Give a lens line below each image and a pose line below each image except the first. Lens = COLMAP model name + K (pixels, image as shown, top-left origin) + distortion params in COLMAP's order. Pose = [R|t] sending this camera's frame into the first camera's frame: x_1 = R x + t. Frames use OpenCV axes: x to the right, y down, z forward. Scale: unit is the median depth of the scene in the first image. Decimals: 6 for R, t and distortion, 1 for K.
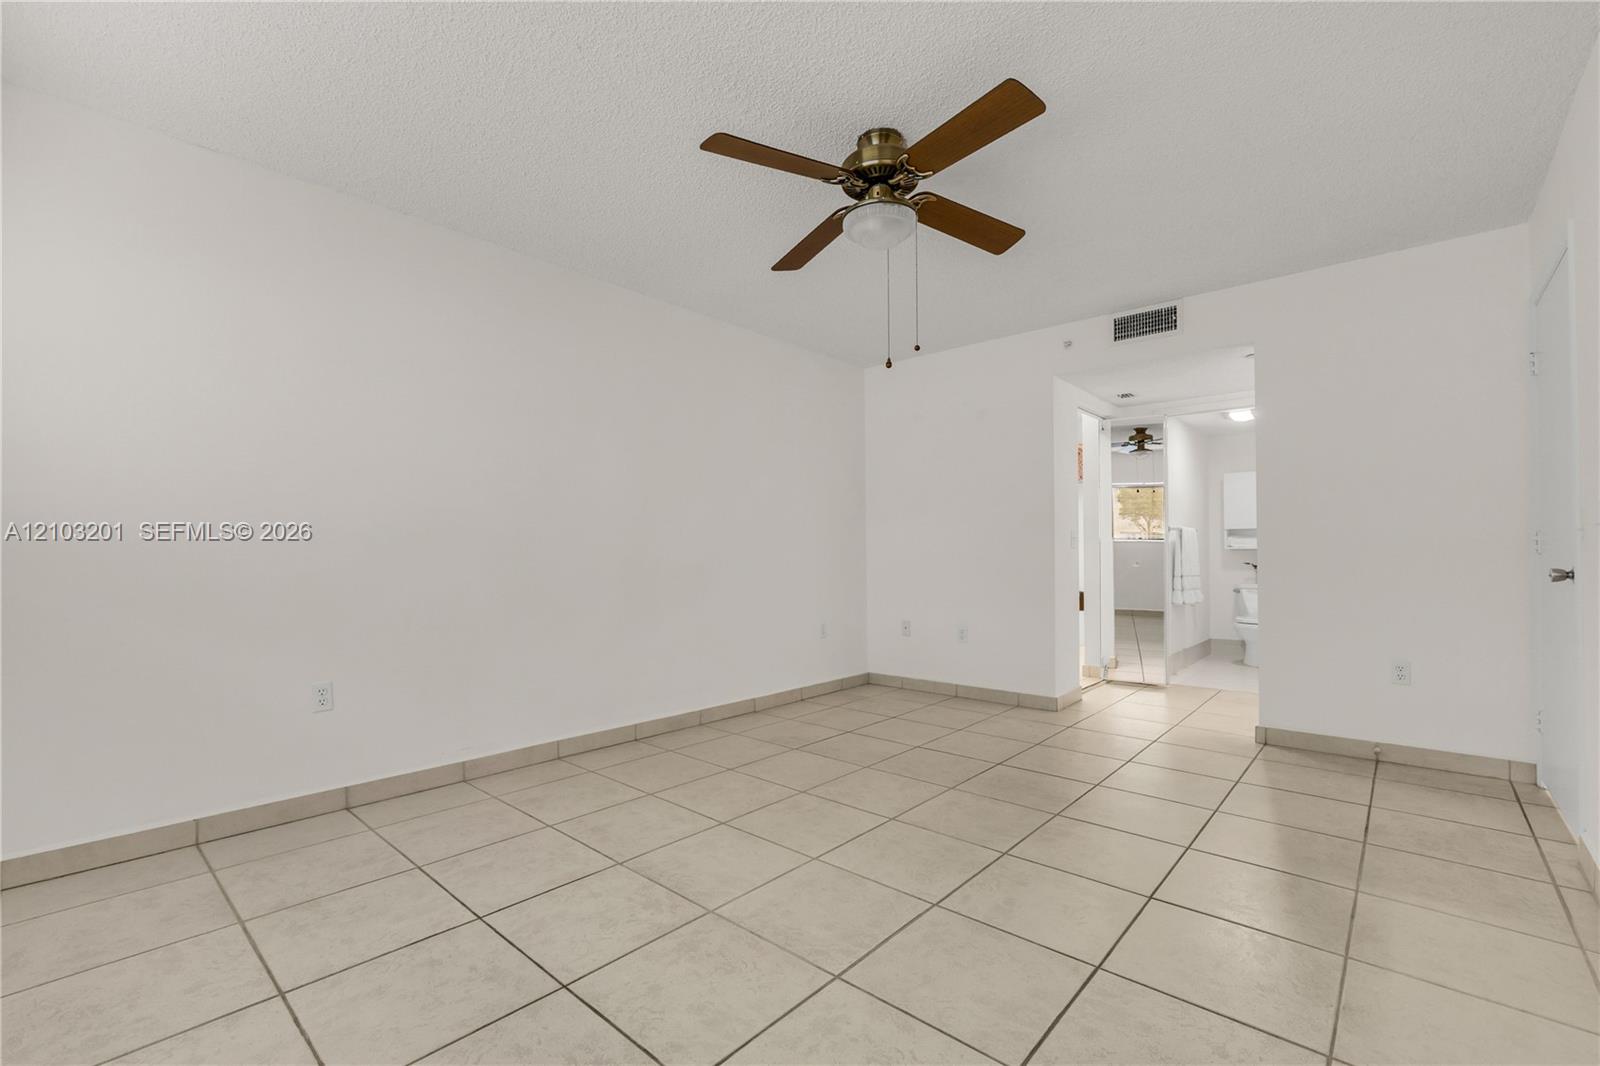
lens RADIAL K [[694.0, 0, 795.9], [0, 694.0, 552.7], [0, 0, 1]] dist [-0.004081, -0.000274]
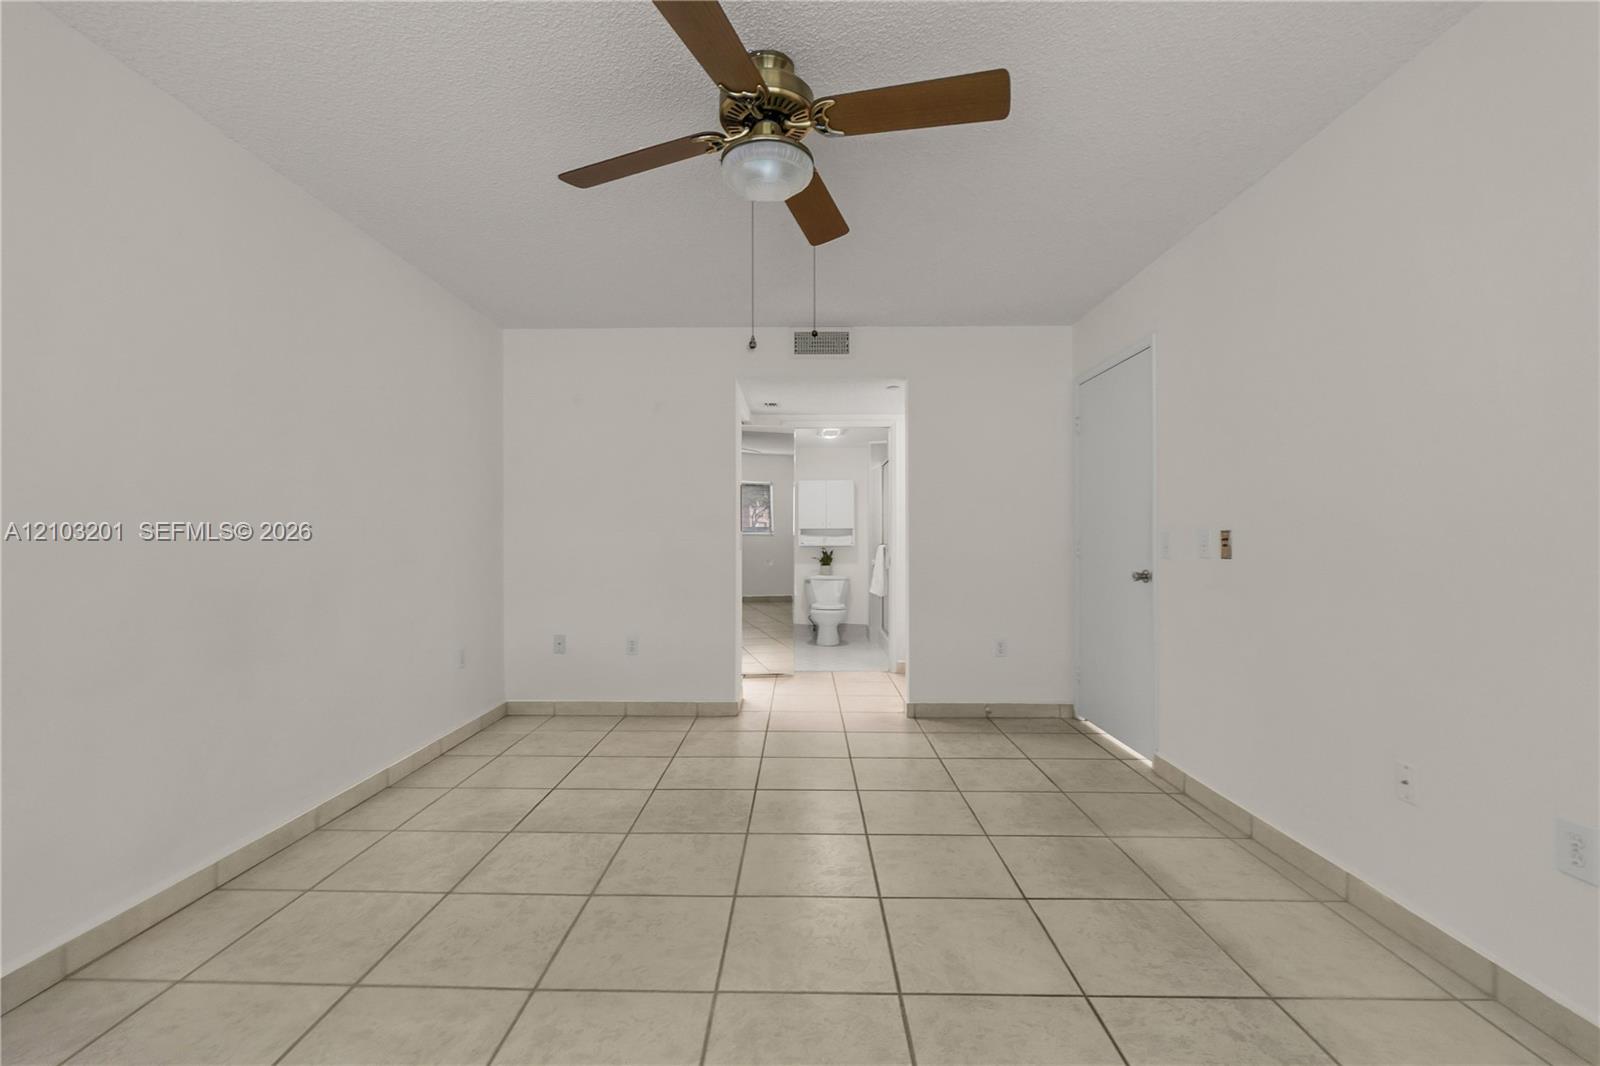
lens RADIAL K [[687.6, 0, 791.9], [0, 687.6, 535.5], [0, 0, 1]] dist [-0.004342, -0.000154]
pose [[0.755080, 0.005016, 0.655614, -0.234098], [-0.002114, 0.999984, -0.005216, -0.026634], [-0.655630, 0.002553, 0.755078, 0.230211]]
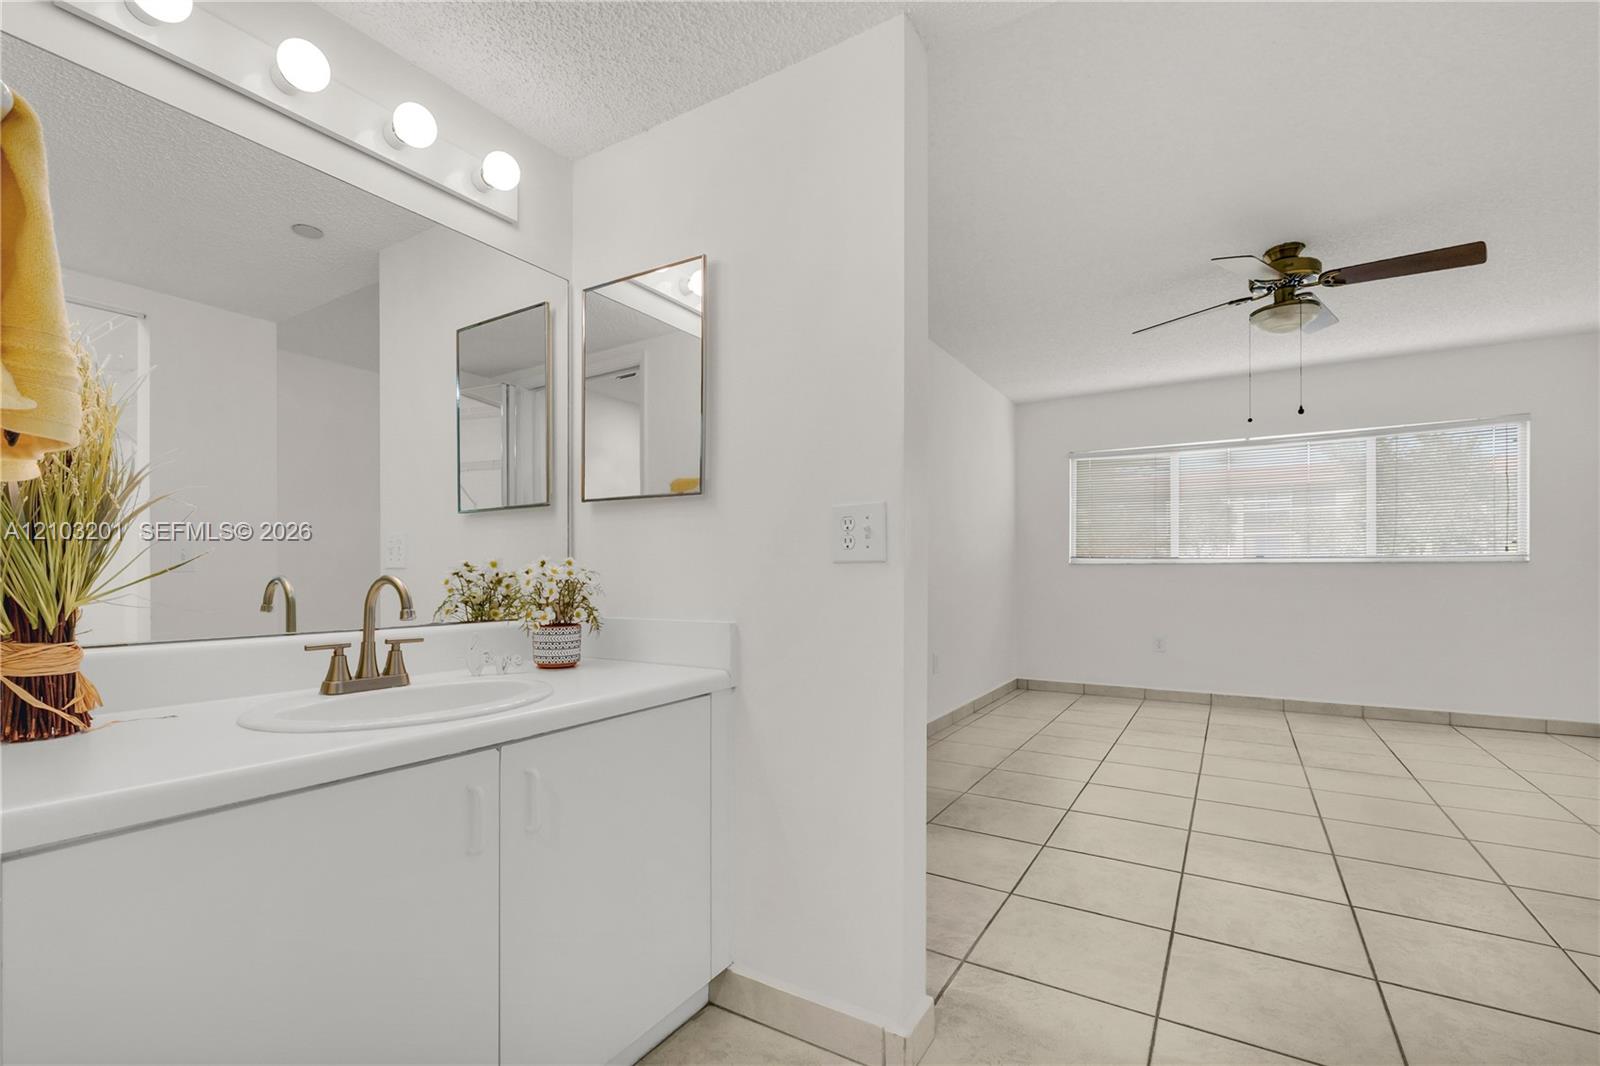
lens RADIAL K [[703.0, 0, 794.3], [0, 703.0, 578.0], [0, 0, 1]] dist [-0.010561, -0.000077]
pose [[-0.985245, 0.004653, -0.171089, 0.755783], [0.002996, 0.999946, 0.009942, -0.002504], [0.171126, 0.009283, -0.985205, 1.295201]]
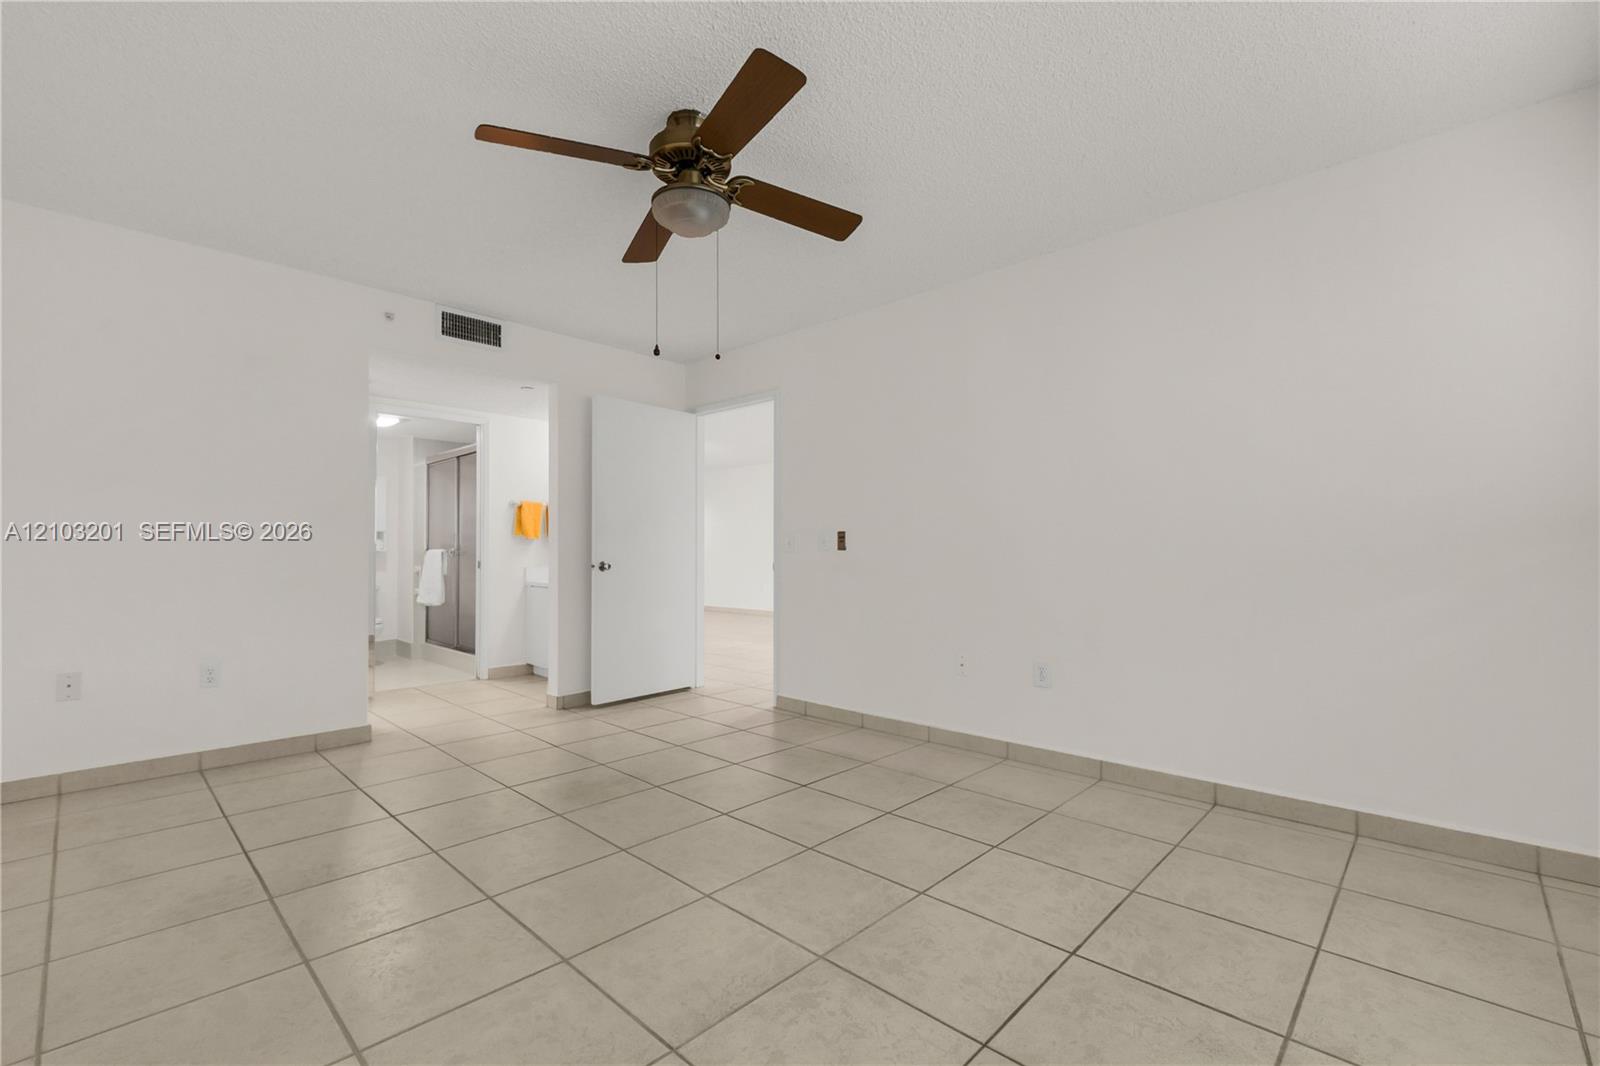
lens RADIAL K [[694.0, 0, 795.9], [0, 694.0, 552.7], [0, 0, 1]] dist [-0.004081, -0.000274]
pose [[0.028867, 0.003732, 0.999576, -0.509186], [-0.001170, 0.999992, -0.003700, 0.000407], [-0.999583, -0.001063, 0.028871, 0.504960]]
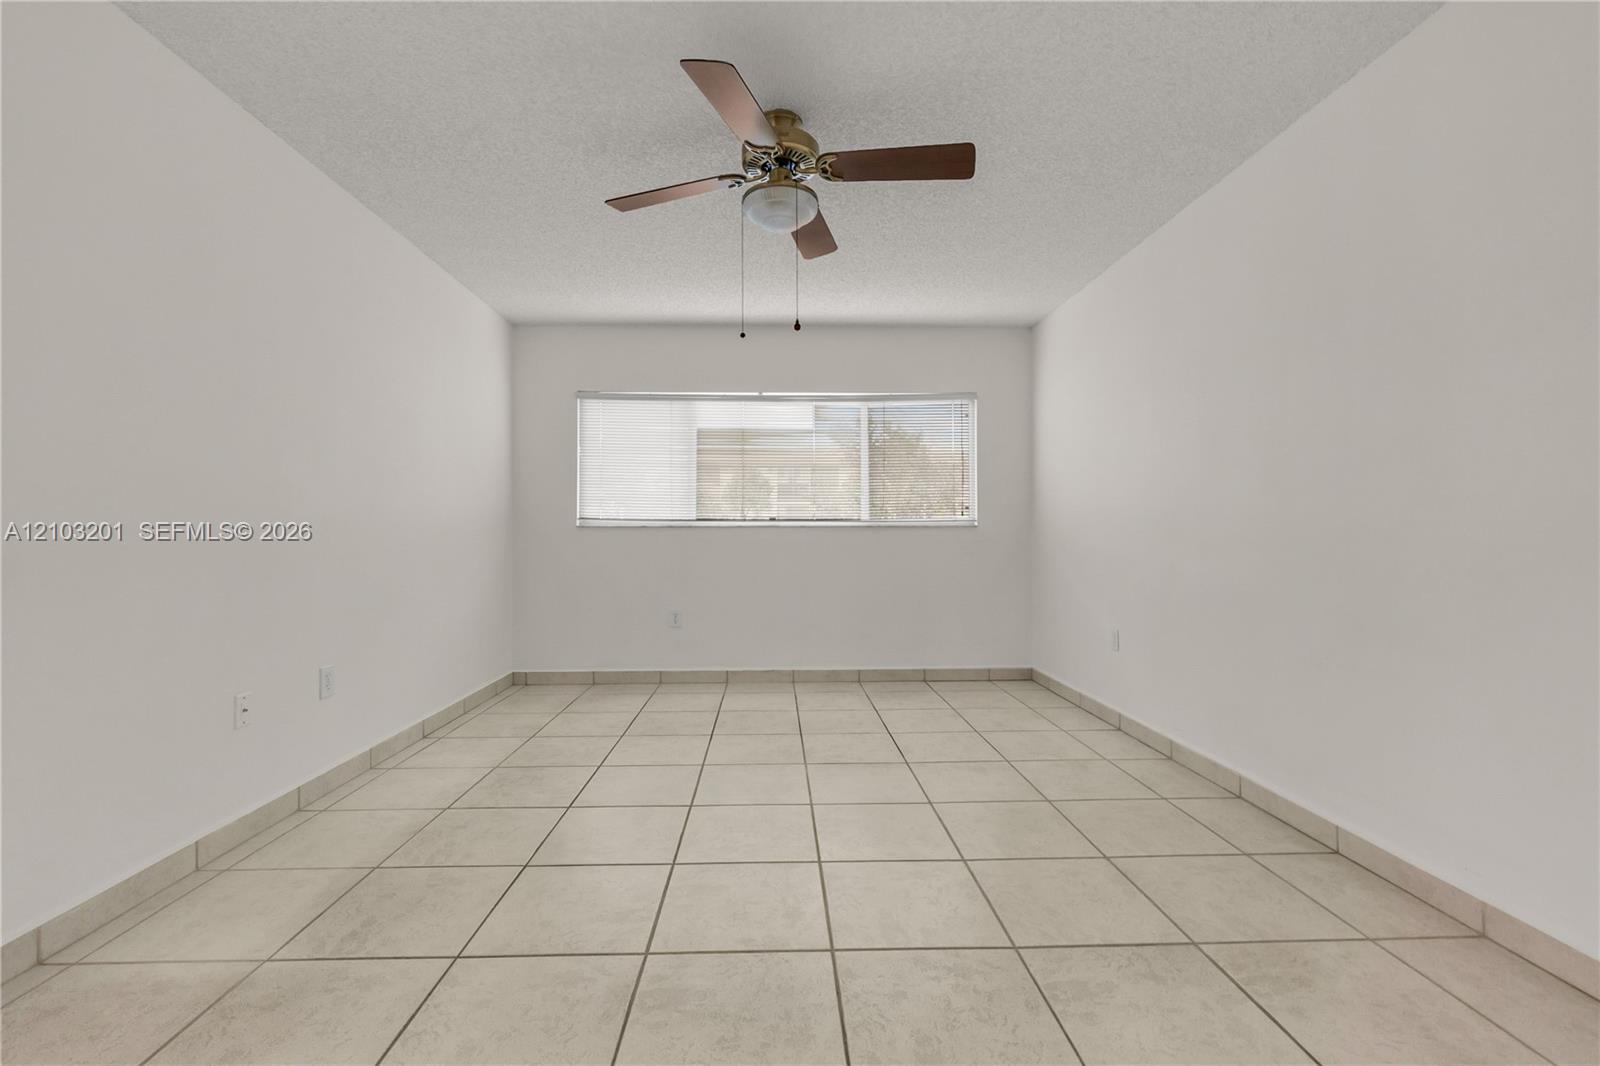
lens RADIAL K [[680.4, 0, 799.1], [0, 680.4, 541.1], [0, 0, 1]] dist [-0.005511, -0.000349]
pose [[-0.715515, 0.009510, -0.698533, 0.474644], [0.002591, 0.999937, 0.010959, -0.002242], [0.698593, 0.006032, -0.715494, 1.043723]]
